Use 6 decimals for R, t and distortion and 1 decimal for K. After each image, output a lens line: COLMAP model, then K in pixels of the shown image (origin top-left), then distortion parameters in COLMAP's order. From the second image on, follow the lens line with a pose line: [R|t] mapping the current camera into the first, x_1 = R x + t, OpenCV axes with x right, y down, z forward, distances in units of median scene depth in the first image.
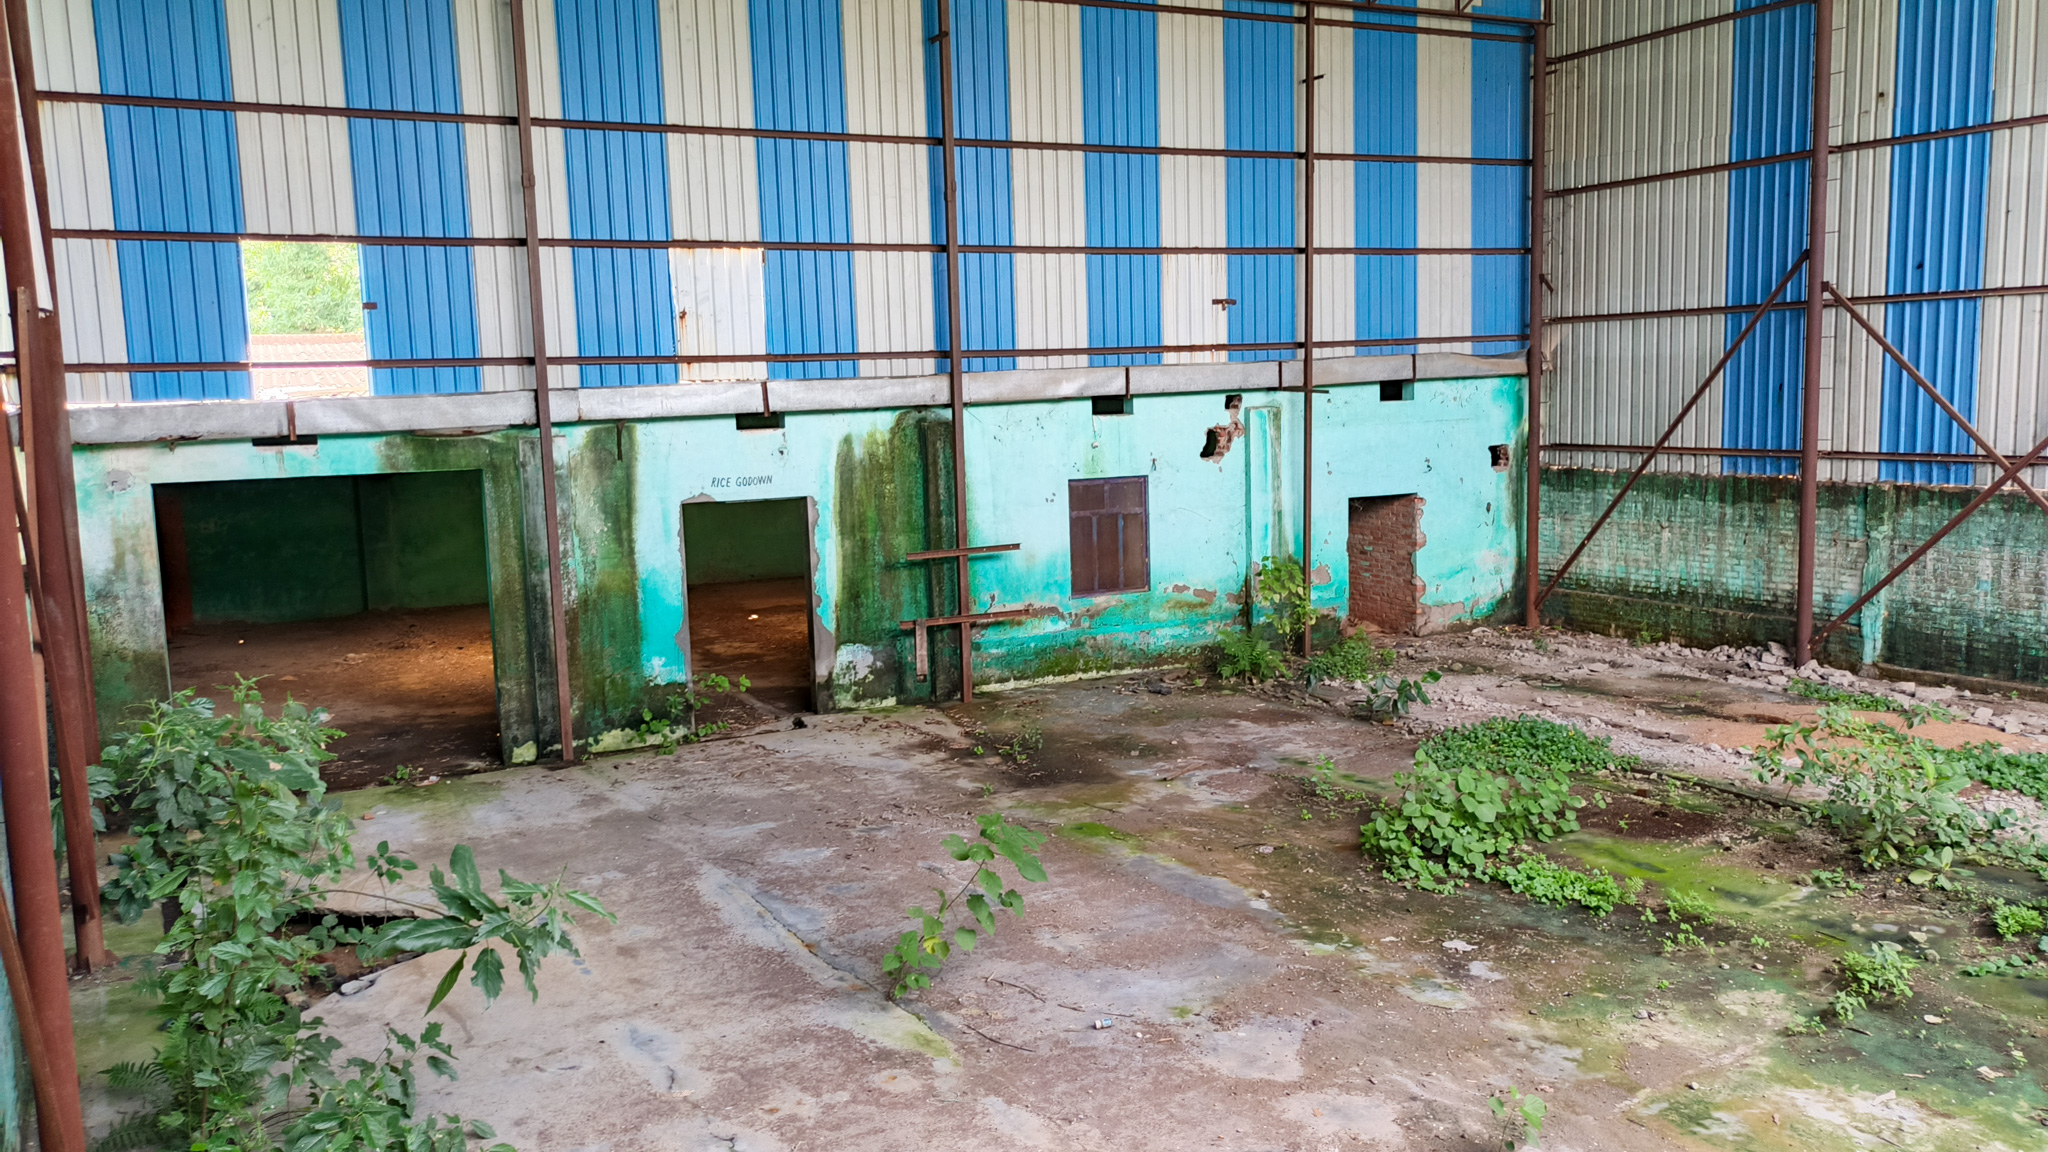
lens RADIAL K [[1523.8, 0, 1020.8], [0, 1523.8, 560.5], [0, 0, 1]] dist [0.047467, -0.051421]
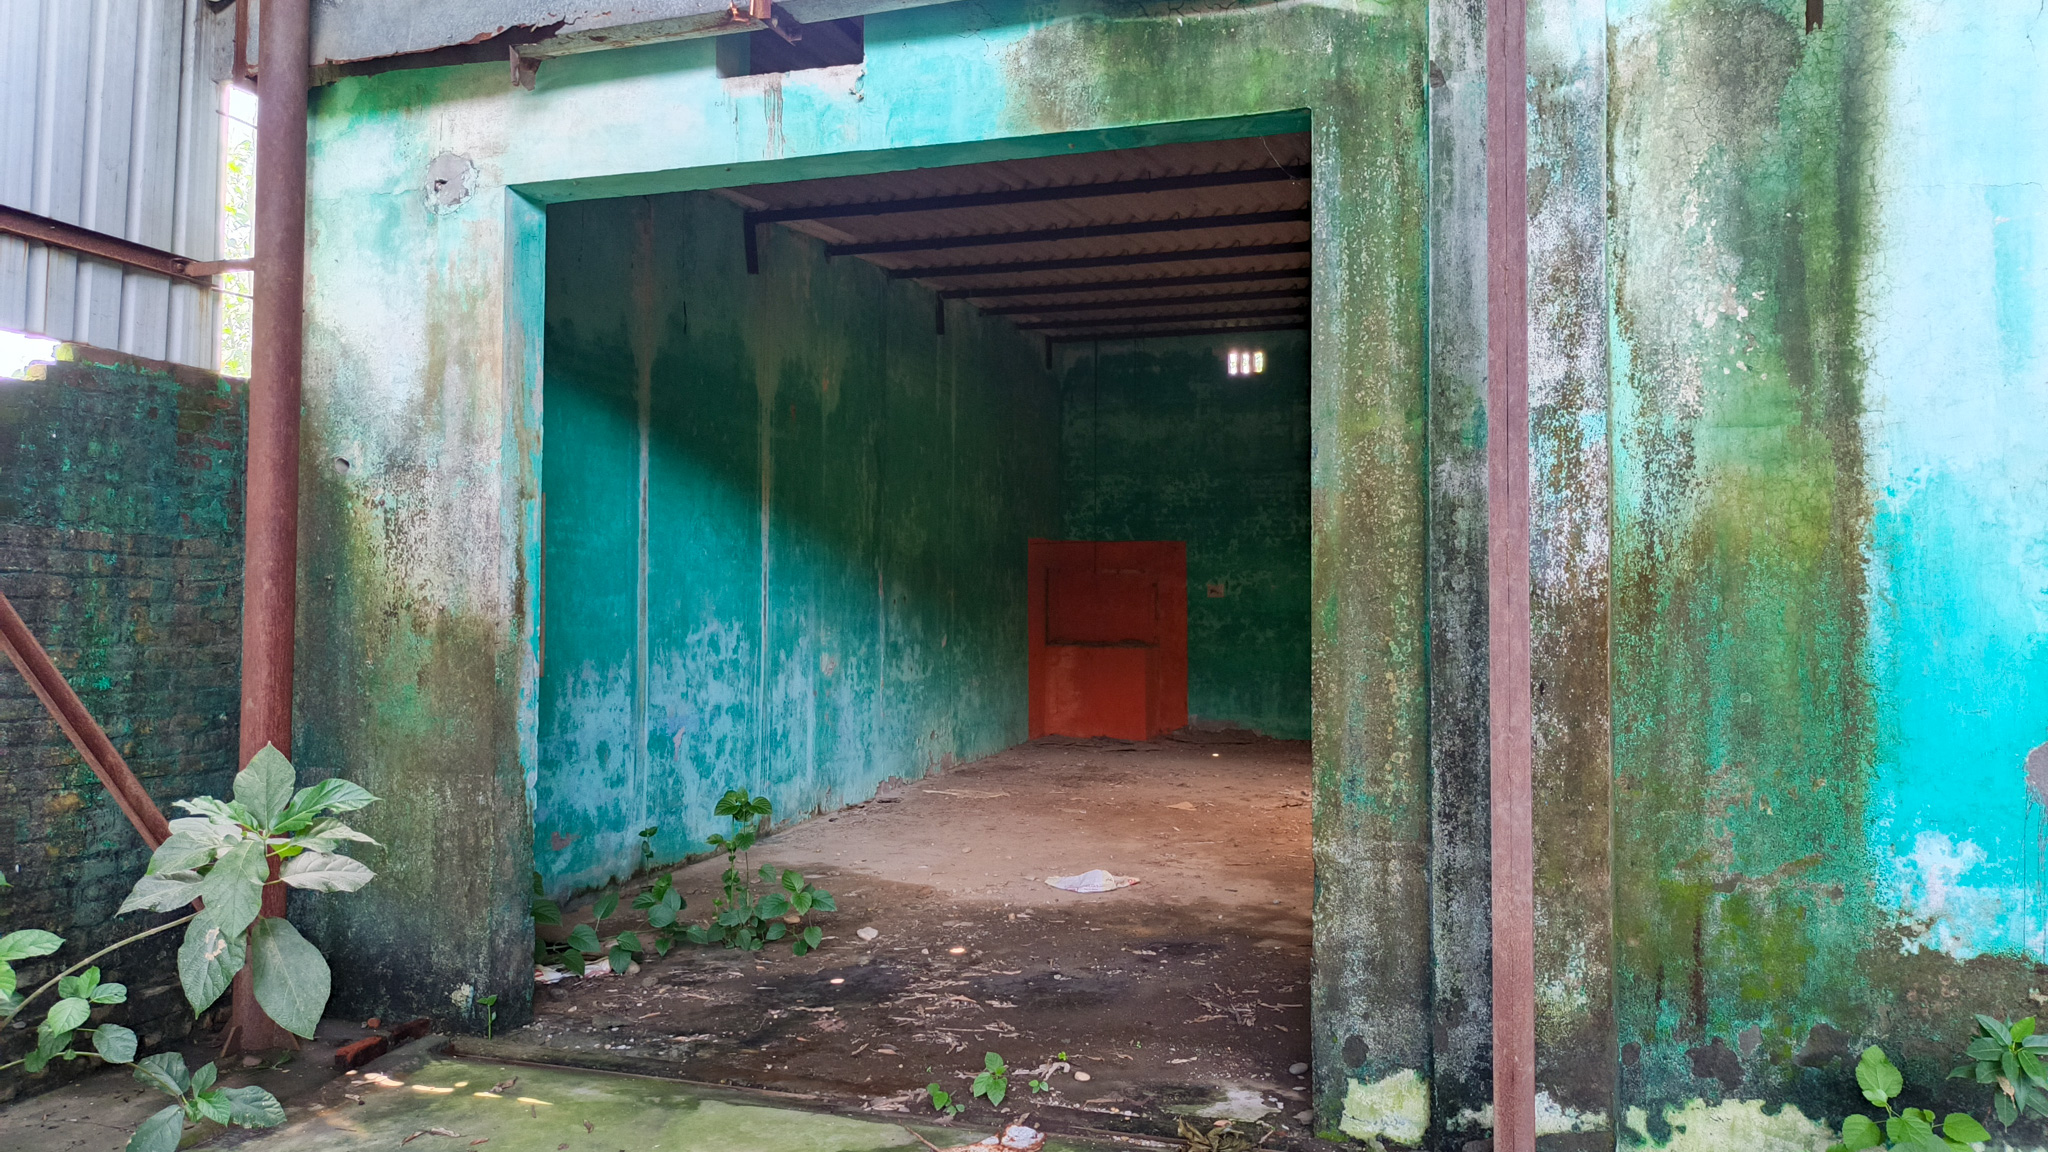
lens RADIAL K [[1523.8, 0, 1020.8], [0, 1523.8, 560.5], [0, 0, 1]] dist [0.047467, -0.051421]
pose [[0.704040, 0.011627, -0.710066, -0.166098], [-0.107292, 0.990130, -0.090169, 0.056655], [0.702009, 0.139667, 0.698338, 0.713575]]
